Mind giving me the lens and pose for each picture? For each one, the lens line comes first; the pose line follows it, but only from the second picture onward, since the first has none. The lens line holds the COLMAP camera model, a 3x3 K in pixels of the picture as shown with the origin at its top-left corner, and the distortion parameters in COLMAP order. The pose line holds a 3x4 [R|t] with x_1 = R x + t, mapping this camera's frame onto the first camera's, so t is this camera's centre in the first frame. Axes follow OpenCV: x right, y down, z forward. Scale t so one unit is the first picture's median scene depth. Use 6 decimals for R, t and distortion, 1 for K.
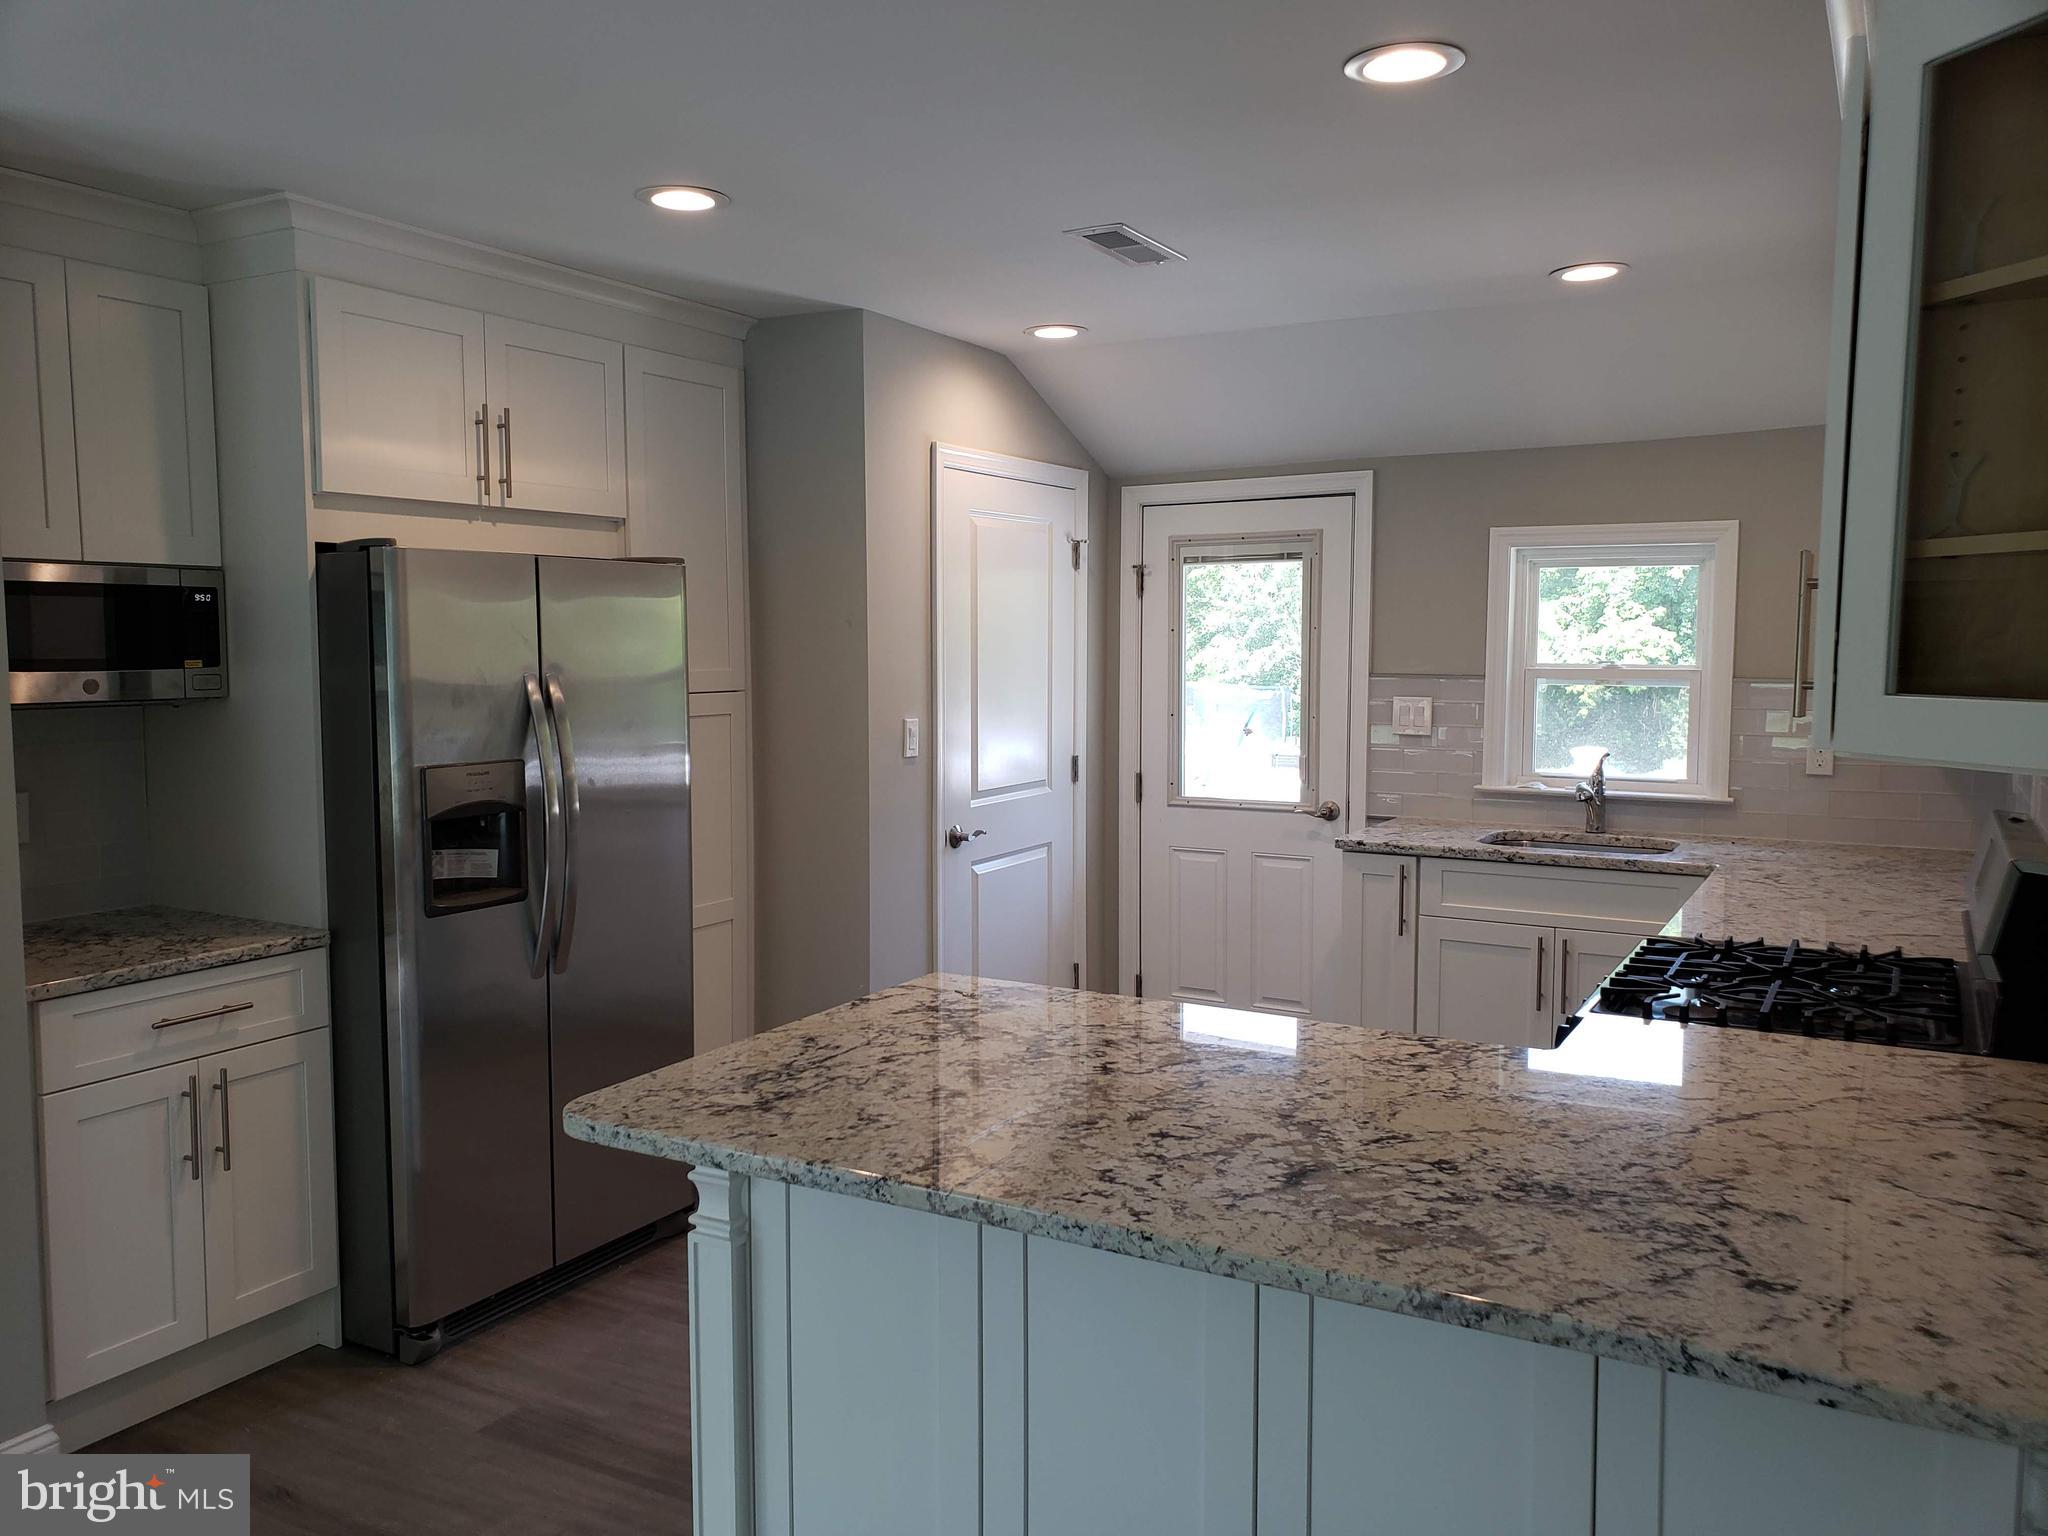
lens RADIAL K [[1498.5, 0, 989.7], [0, 1498.5, 768.3], [0, 0, 1]] dist [0.159136, -0.292408]
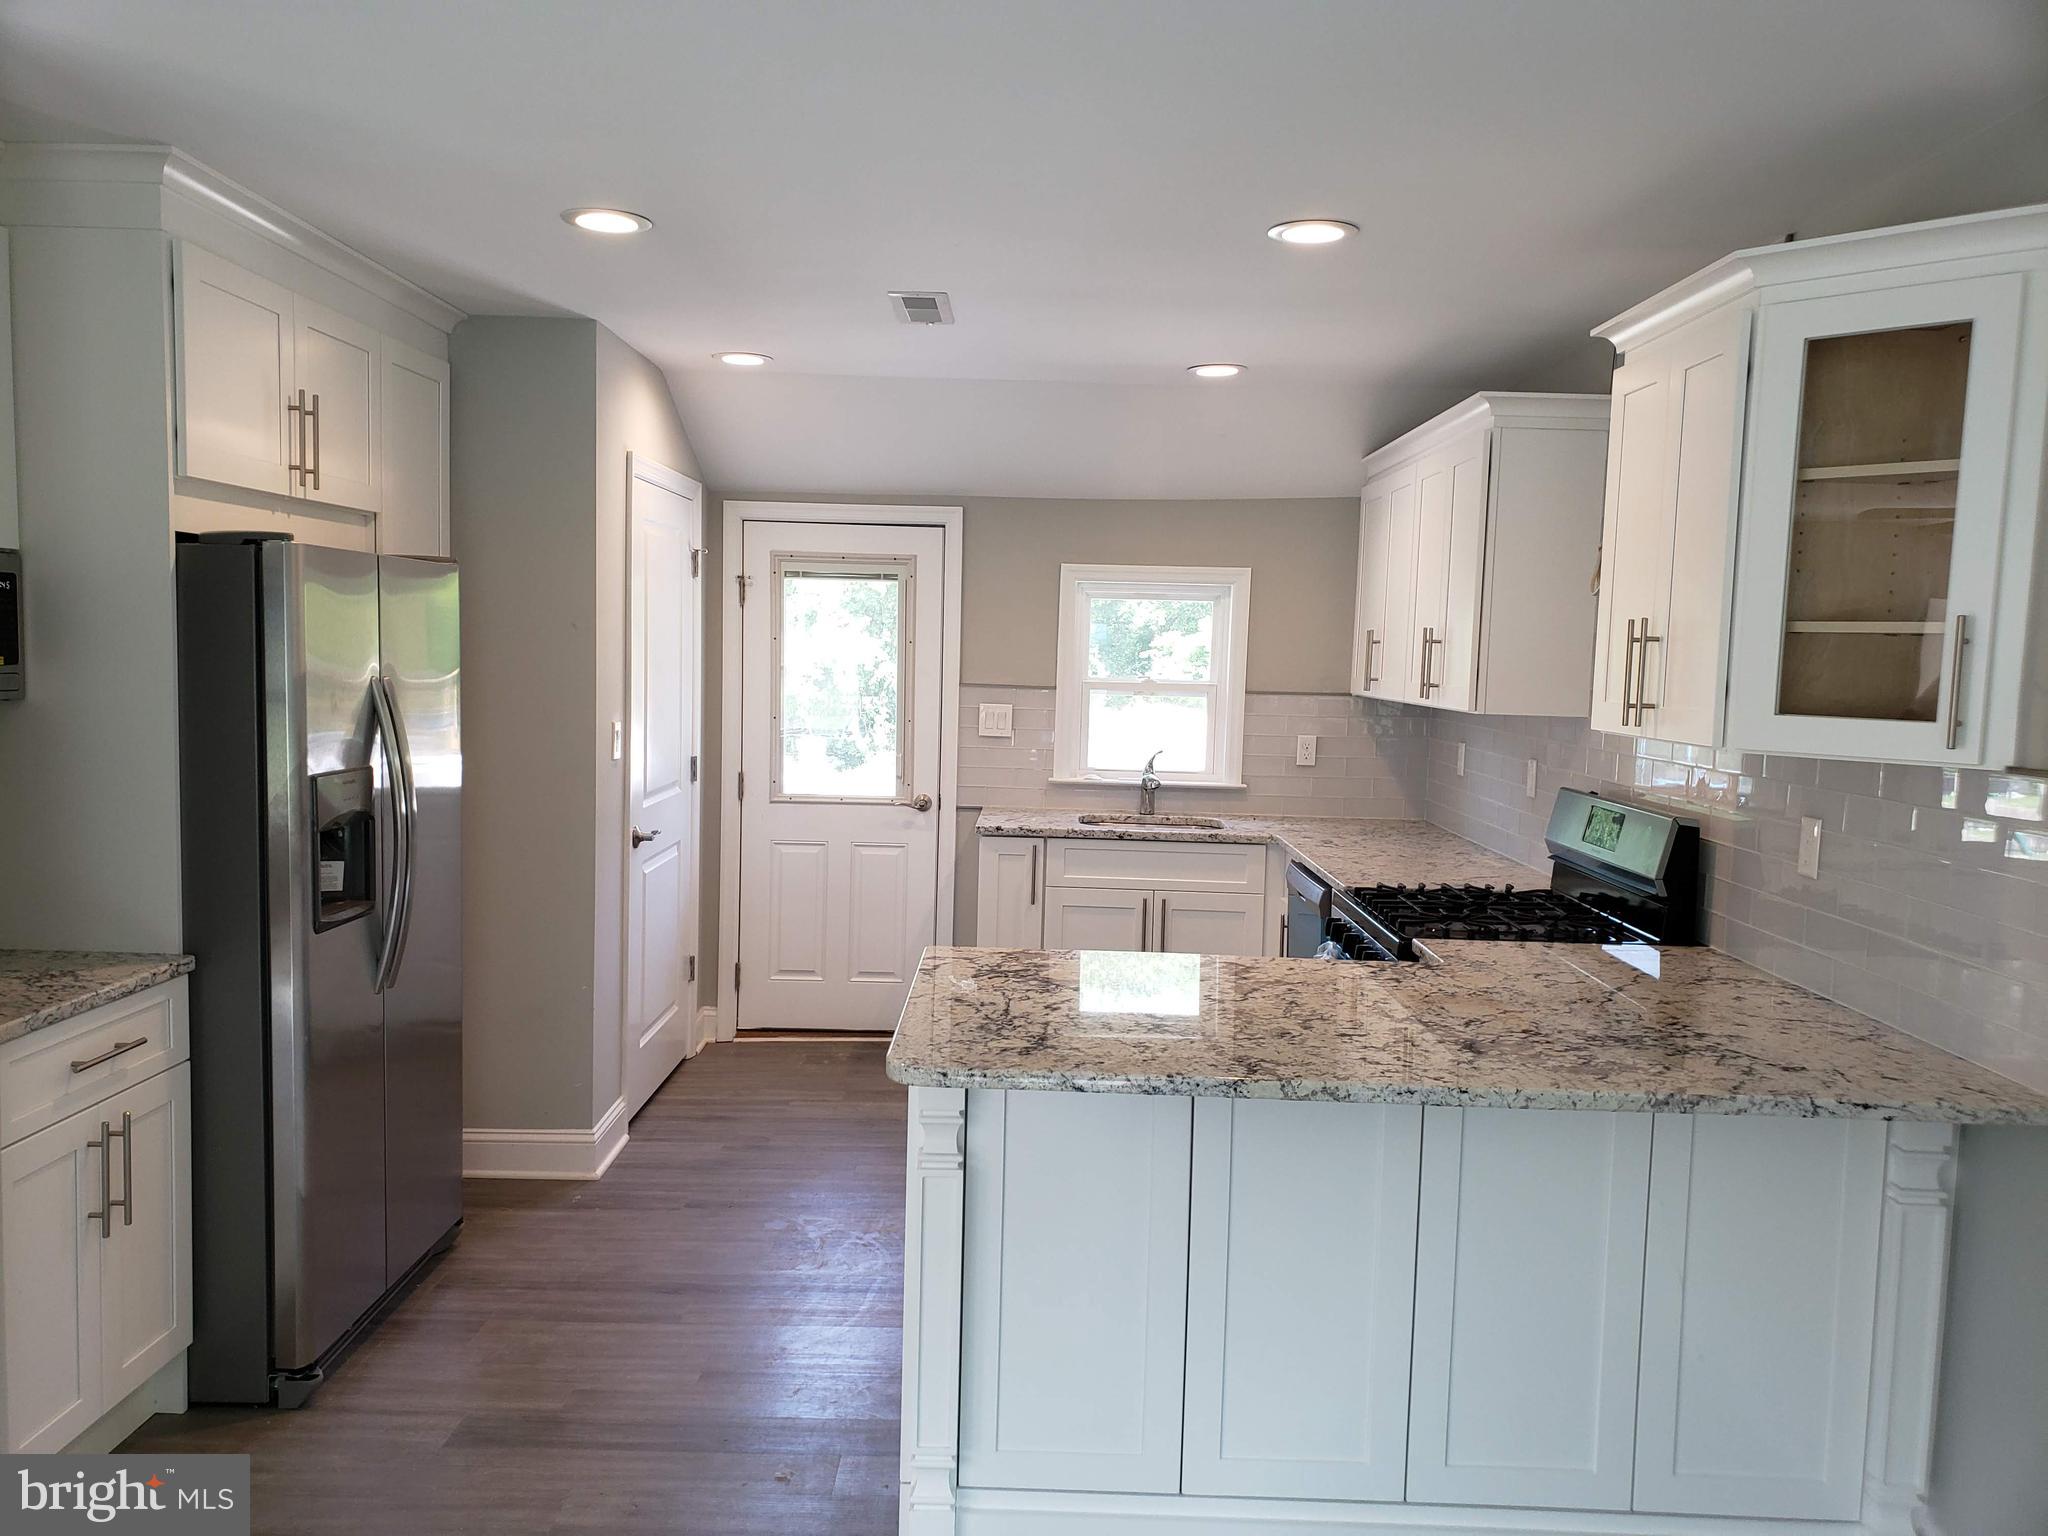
lens RADIAL K [[1532.3, 0, 913.9], [0, 1532.3, 771.0], [0, 0, 1]] dist [0.150734, -0.271660]
pose [[0.888613, -0.014688, 0.458423, -0.394219], [0.013332, 0.999892, 0.006194, -0.003637], [-0.458464, 0.000608, 0.888713, -0.027177]]
